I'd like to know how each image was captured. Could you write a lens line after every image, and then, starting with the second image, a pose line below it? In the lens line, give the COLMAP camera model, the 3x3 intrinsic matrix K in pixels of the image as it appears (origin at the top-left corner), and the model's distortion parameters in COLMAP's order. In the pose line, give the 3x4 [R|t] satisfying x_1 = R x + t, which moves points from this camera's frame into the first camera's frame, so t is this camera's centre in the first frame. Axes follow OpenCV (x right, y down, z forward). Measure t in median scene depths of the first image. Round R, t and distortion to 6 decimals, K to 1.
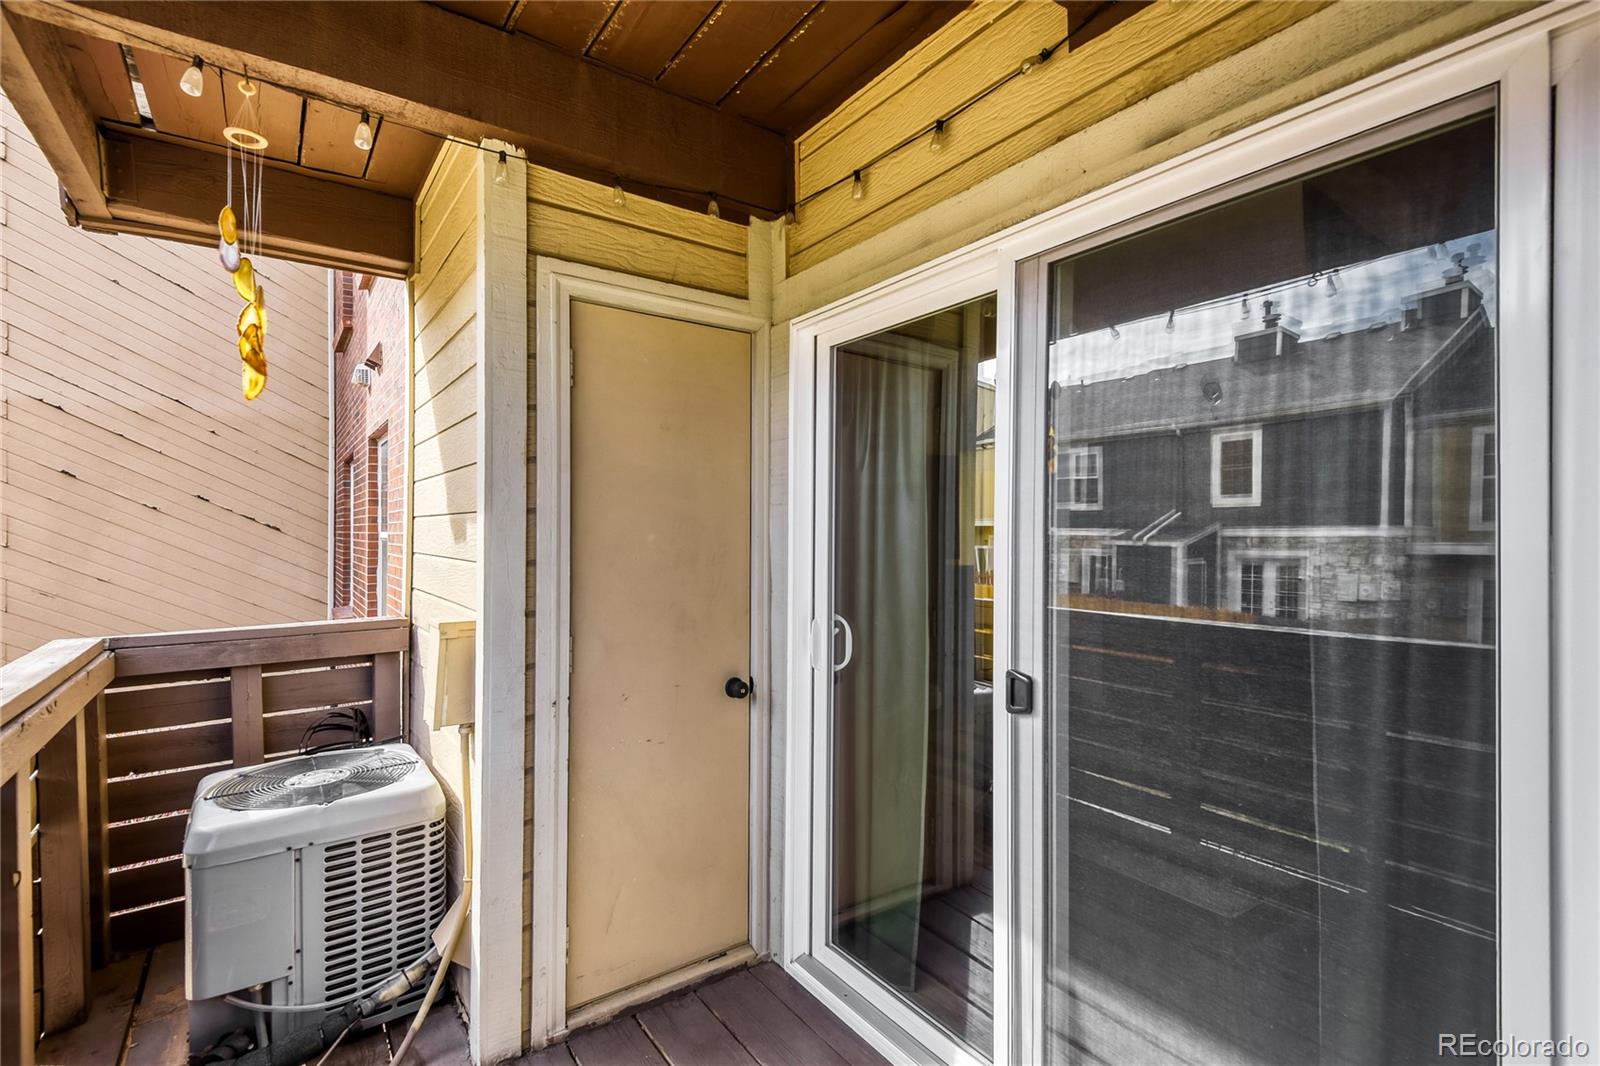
lens RADIAL K [[738.3, 0, 794.9], [0, 738.3, 532.2], [0, 0, 1]] dist [0.015995, -0.013054]
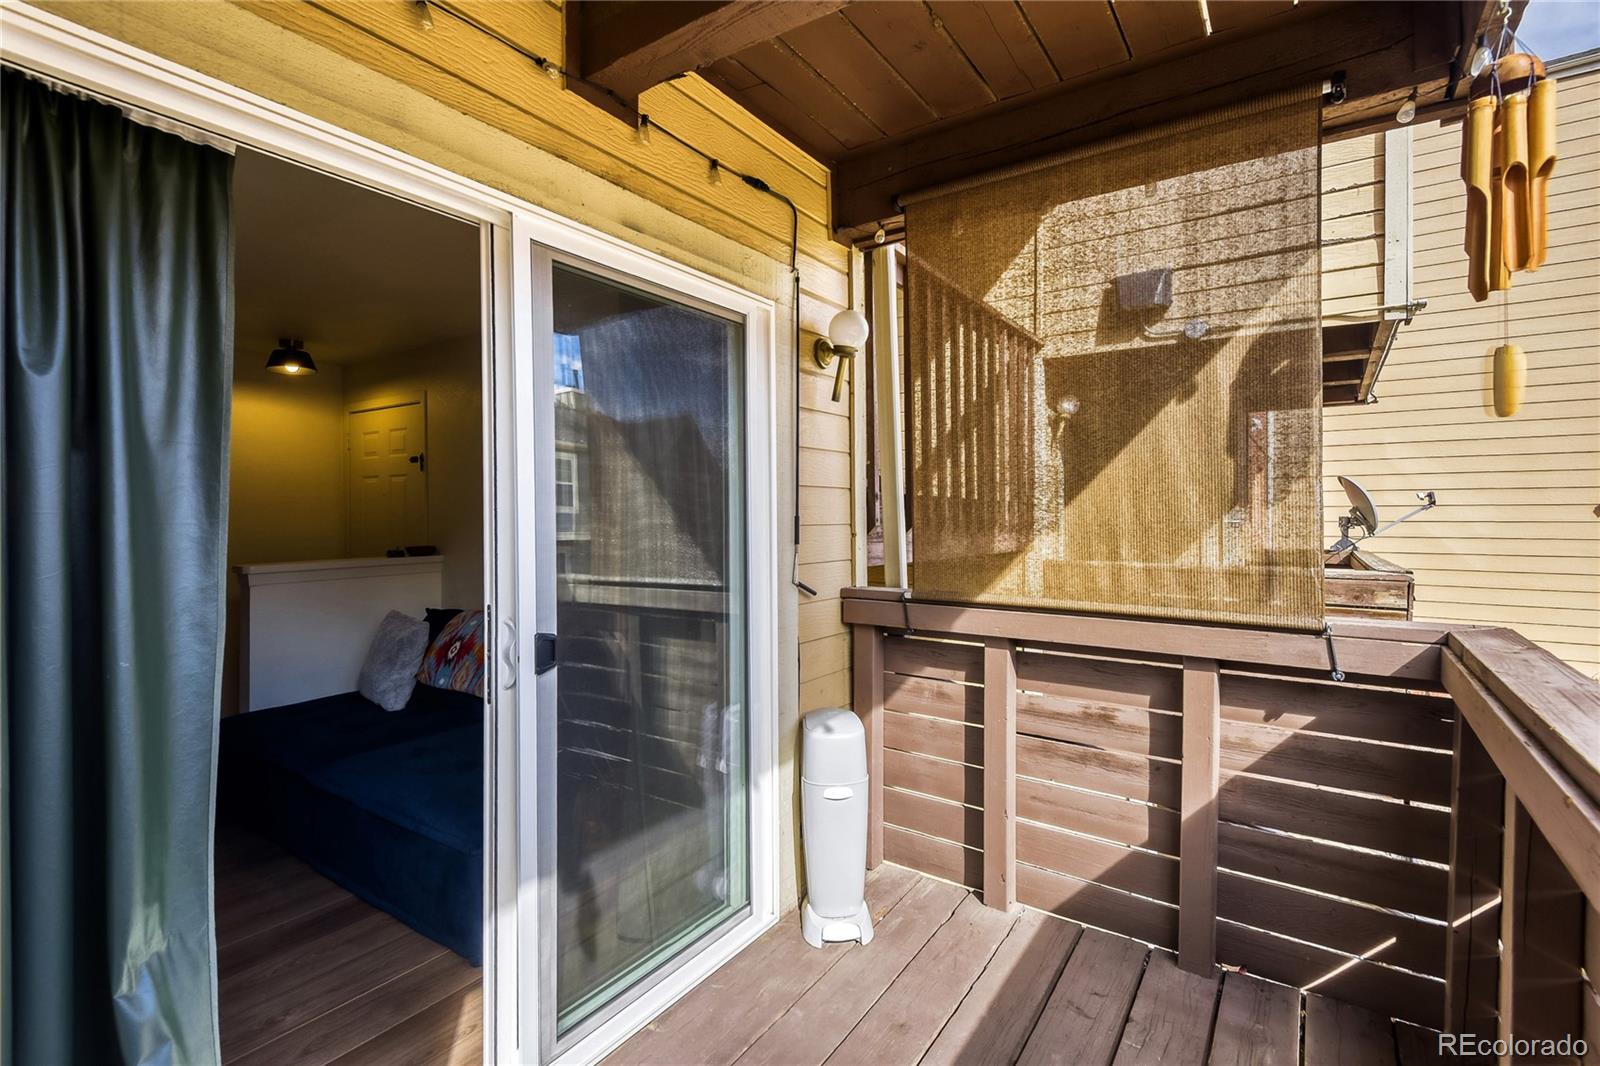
lens RADIAL K [[738.3, 0, 792.8], [0, 738.3, 532.9], [0, 0, 1]] dist [0.015995, -0.013054]
pose [[-0.337541, 0.005581, 0.941294, -0.860362], [0.019147, 0.999816, 0.000938, 0.043988], [-0.941116, 0.018339, -0.337586, 1.132109]]
